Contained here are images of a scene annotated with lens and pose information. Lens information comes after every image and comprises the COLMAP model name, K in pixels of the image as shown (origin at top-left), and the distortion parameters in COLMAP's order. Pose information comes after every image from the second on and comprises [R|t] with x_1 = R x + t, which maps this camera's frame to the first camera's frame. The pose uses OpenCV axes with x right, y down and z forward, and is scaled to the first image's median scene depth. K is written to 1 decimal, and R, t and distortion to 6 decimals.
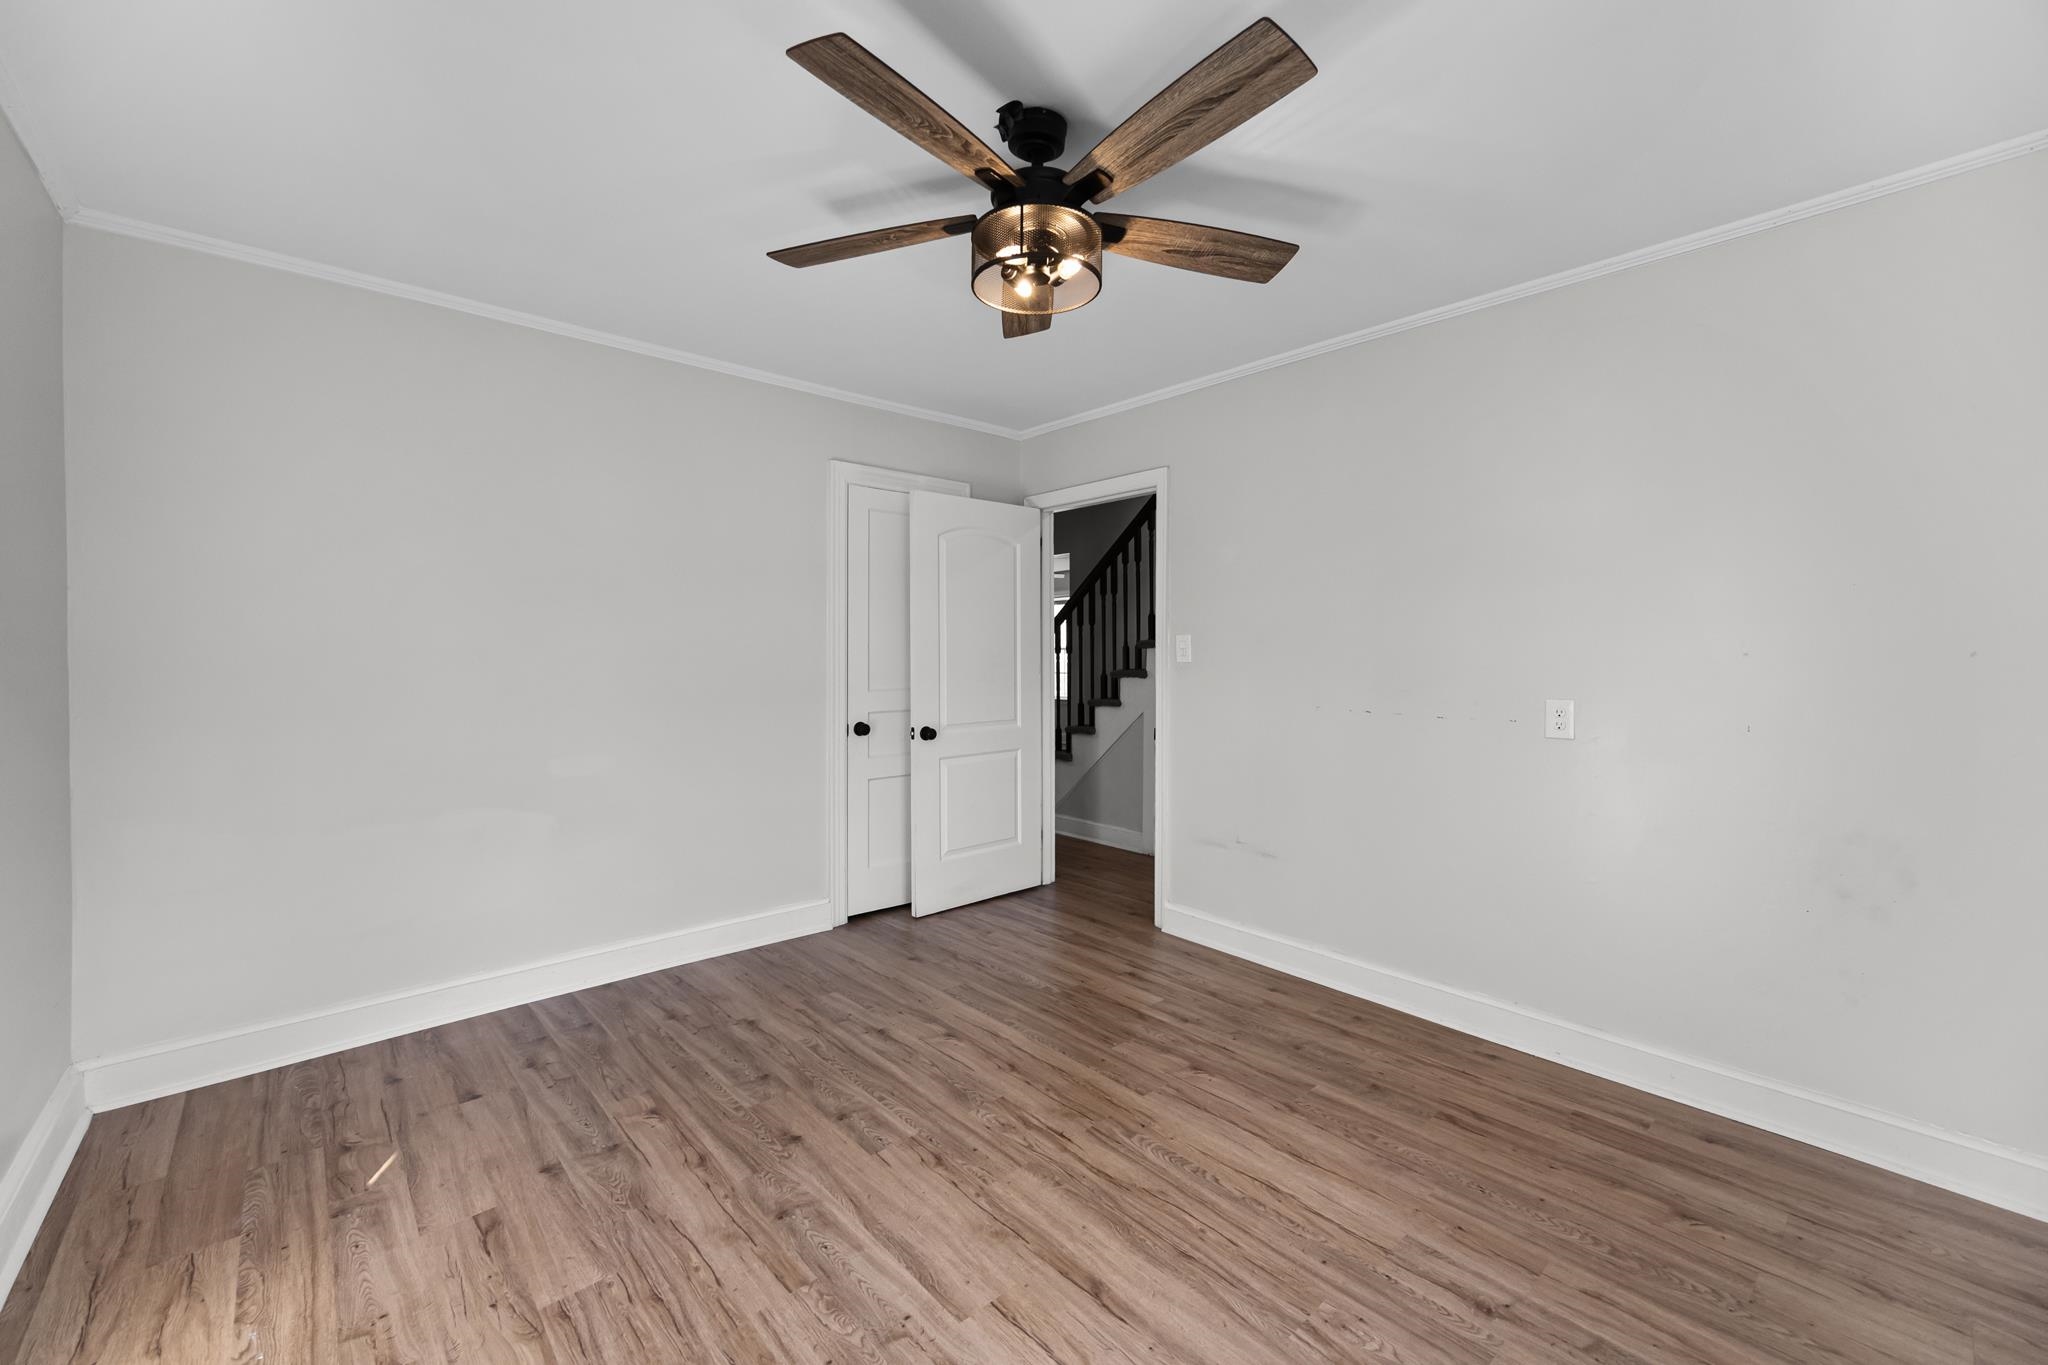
lens RADIAL K [[811.8, 0, 1024.0], [0, 811.8, 682.5], [0, 0, 1]] dist [-0.007769, 0.000115]
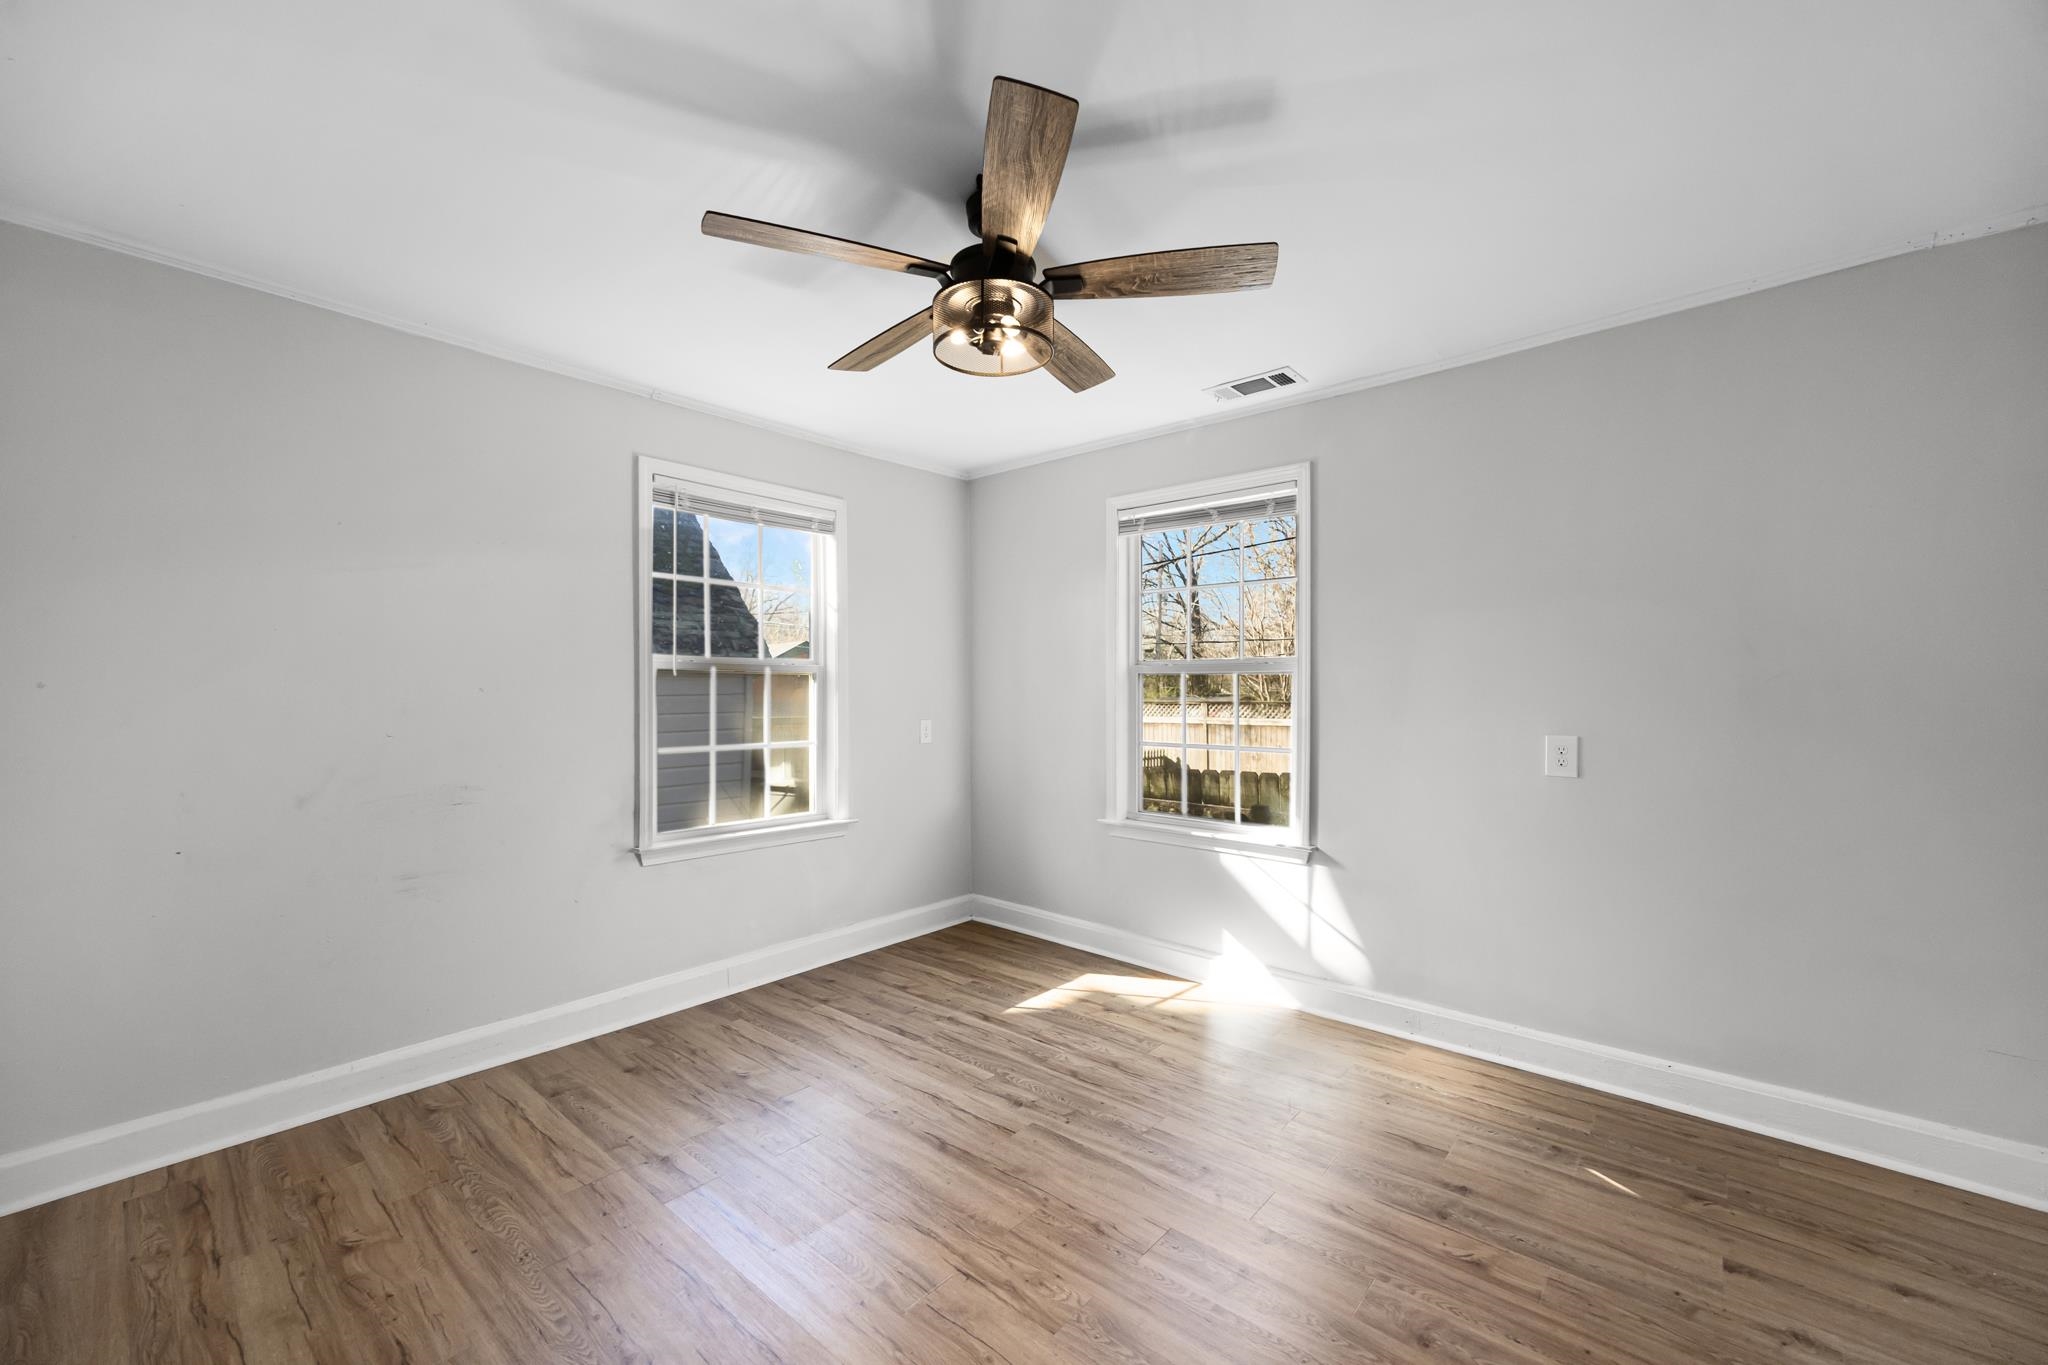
lens RADIAL K [[817.4, 0, 1024.0], [0, 817.4, 682.5], [0, 0, 1]] dist [-0.000741, 0.000048]
pose [[-0.993367, -0.000507, -0.114990, 0.091662], [-0.002362, 0.999869, 0.015996, -0.064280], [0.114966, 0.016162, -0.993238, 1.952144]]
